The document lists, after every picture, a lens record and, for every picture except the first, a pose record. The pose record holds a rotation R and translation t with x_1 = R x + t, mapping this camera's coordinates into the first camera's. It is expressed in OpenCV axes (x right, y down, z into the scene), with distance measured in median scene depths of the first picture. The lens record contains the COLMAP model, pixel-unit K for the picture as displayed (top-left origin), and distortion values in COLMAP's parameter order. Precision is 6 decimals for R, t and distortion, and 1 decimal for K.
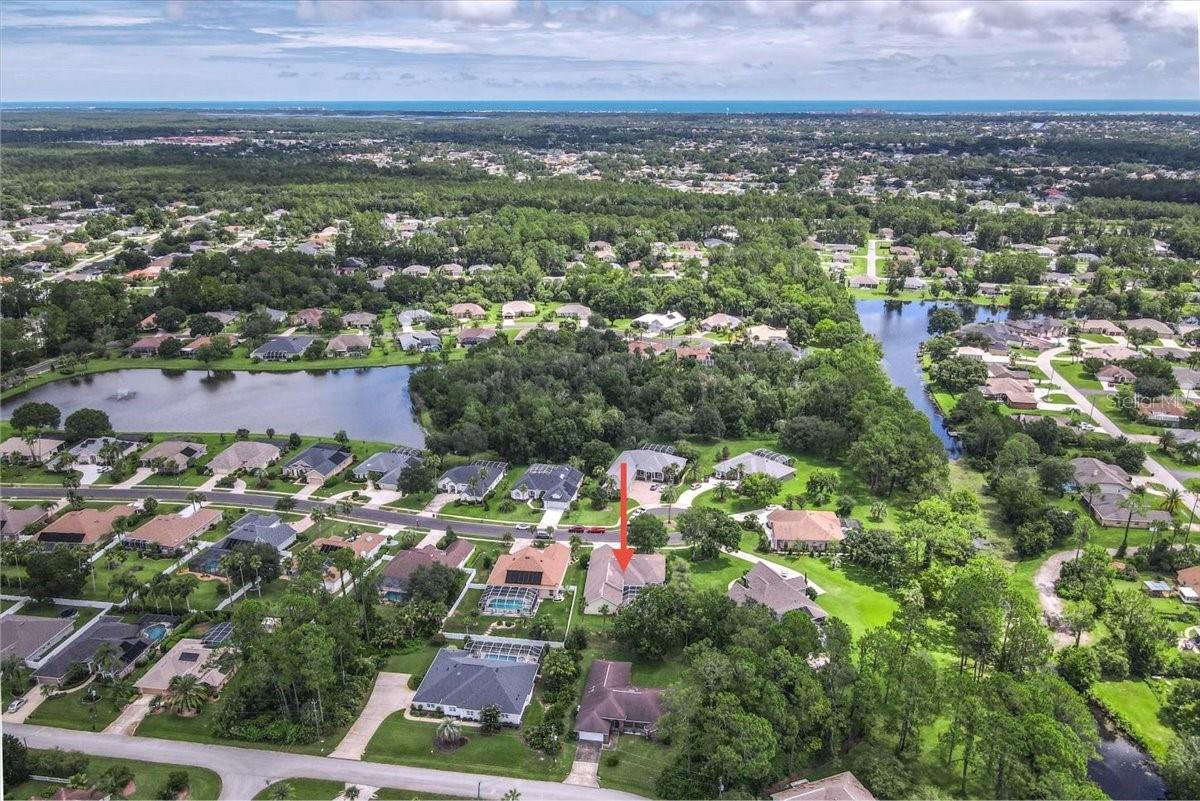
lens RADIAL K [[880.5, 0, 600.0], [0, 880.5, 400.5], [0, 0, 1]] dist [0.072697, 0.000699]
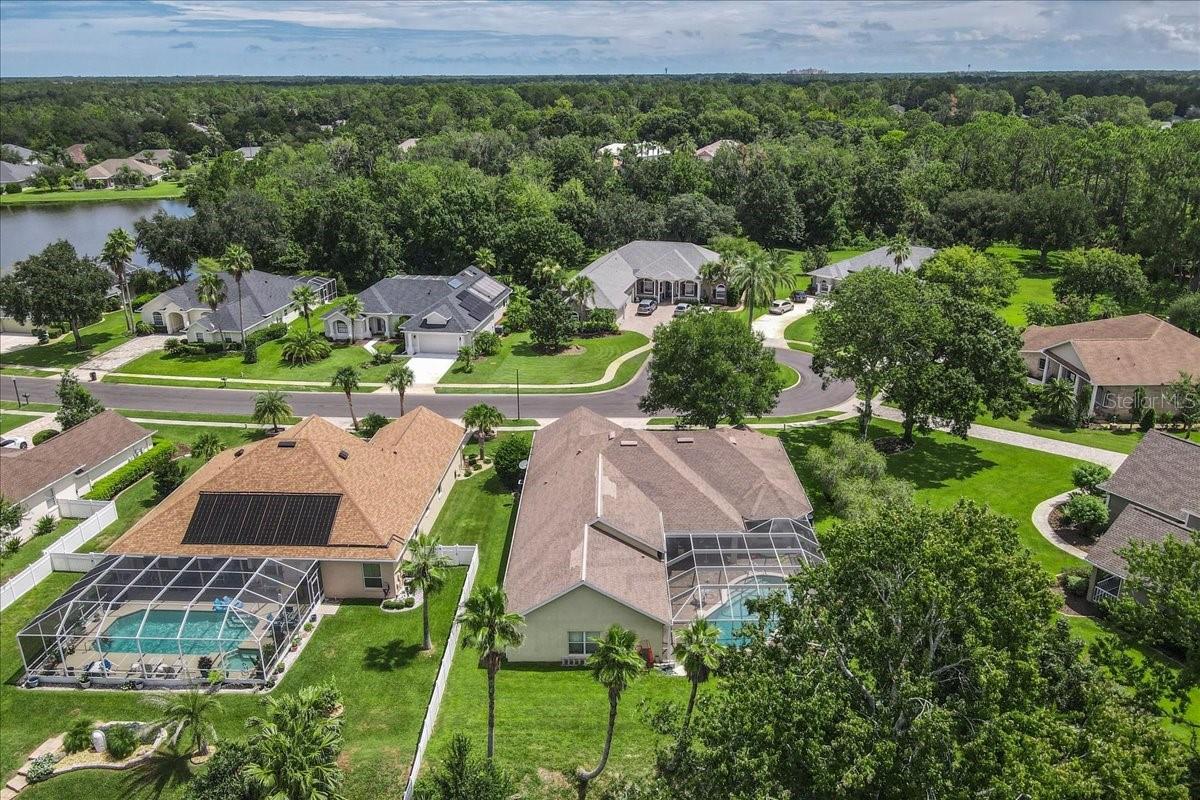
lens RADIAL K [[892.8, 0, 600.0], [0, 892.8, 400.0], [0, 0, 1]] dist [0.026620, 0.003660]
pose [[0.997553, -0.026678, 0.064620, -0.005691], [0.025030, 0.999344, 0.026177, 0.137018], [-0.065275, -0.024495, 0.997567, 0.625739]]
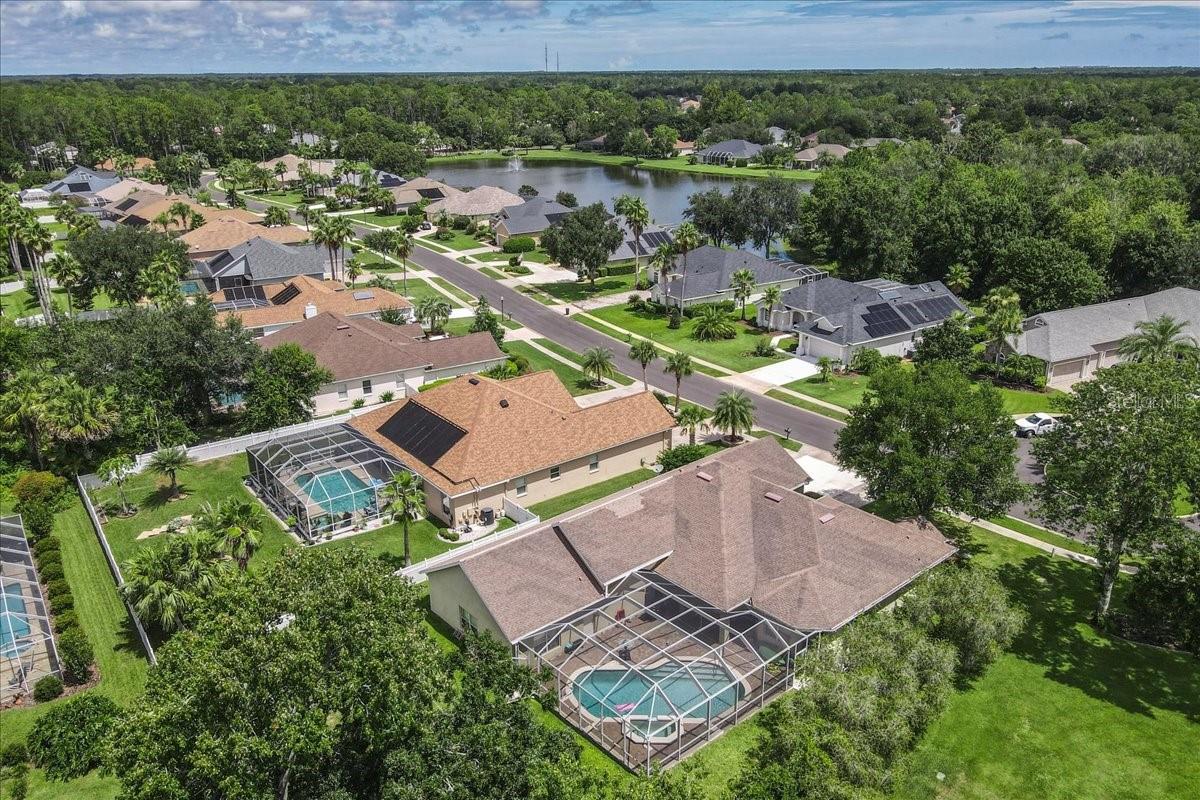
lens RADIAL K [[892.8, 0, 600.0], [0, 892.8, 400.0], [0, 0, 1]] dist [0.026620, 0.003660]
pose [[0.722879, 0.246338, -0.645573, 0.128371], [-0.225187, 0.967272, 0.116940, 0.118303], [0.653252, 0.060841, 0.754693, 0.679698]]
